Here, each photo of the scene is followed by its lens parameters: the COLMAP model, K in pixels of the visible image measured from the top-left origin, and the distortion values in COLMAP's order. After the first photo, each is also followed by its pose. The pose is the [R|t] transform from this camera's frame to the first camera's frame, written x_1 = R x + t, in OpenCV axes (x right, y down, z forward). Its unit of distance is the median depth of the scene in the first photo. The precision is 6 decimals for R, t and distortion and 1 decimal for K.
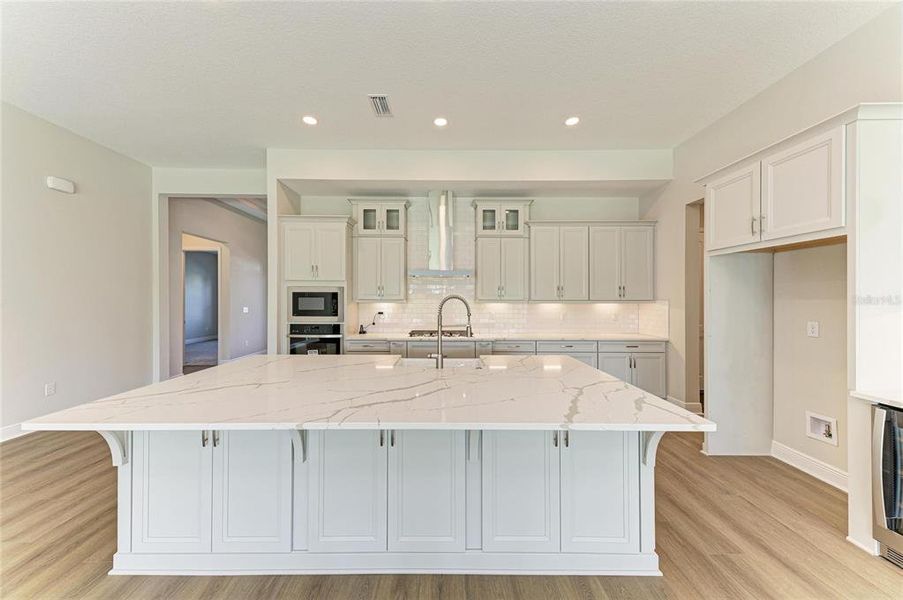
lens RADIAL K [[304.2, 0, 443.4], [0, 304.2, 303.3], [0, 0, 1]] dist [0.011256, -0.000033]
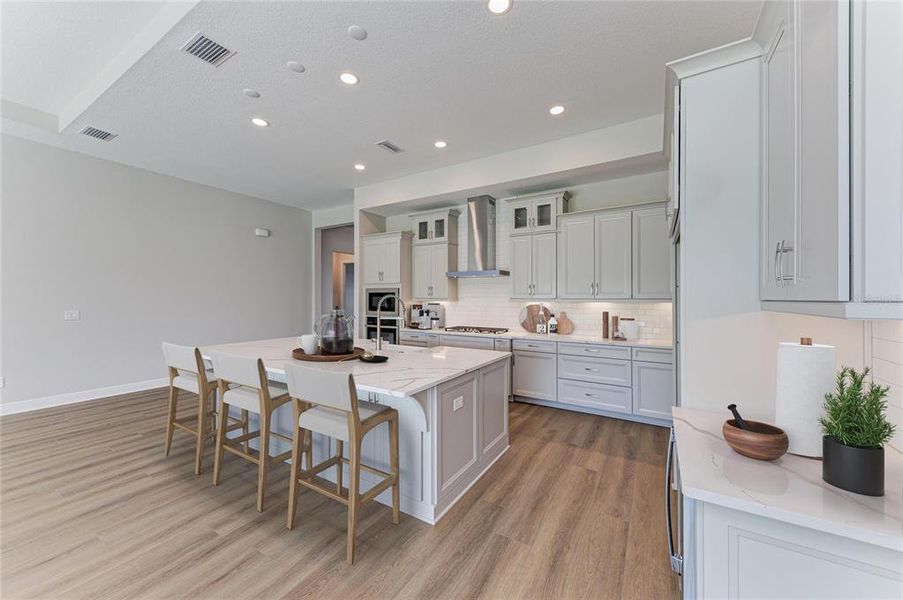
lens RADIAL K [[320.6, 0, 466.3], [0, 320.6, 297.5], [0, 0, 1]] dist [0.013130, -0.000898]
pose [[0.865788, -0.001825, -0.500407, 0.547785], [-0.005519, 0.999898, -0.013197, 0.000630], [0.500380, 0.014188, 0.865690, 0.007304]]
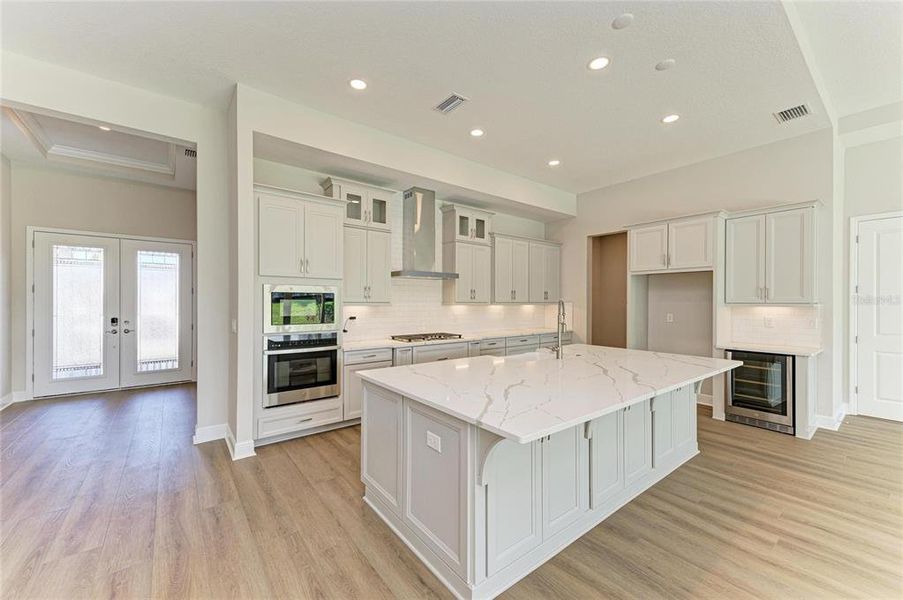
lens RADIAL K [[350.3, 0, 452.9], [0, 350.3, 299.0], [0, 0, 1]] dist [0.017702, -0.000116]
pose [[0.796939, 0.003576, 0.604049, -0.637040], [0.008616, 0.999813, -0.017287, -0.001637], [-0.603999, 0.018981, 0.796759, 0.069693]]
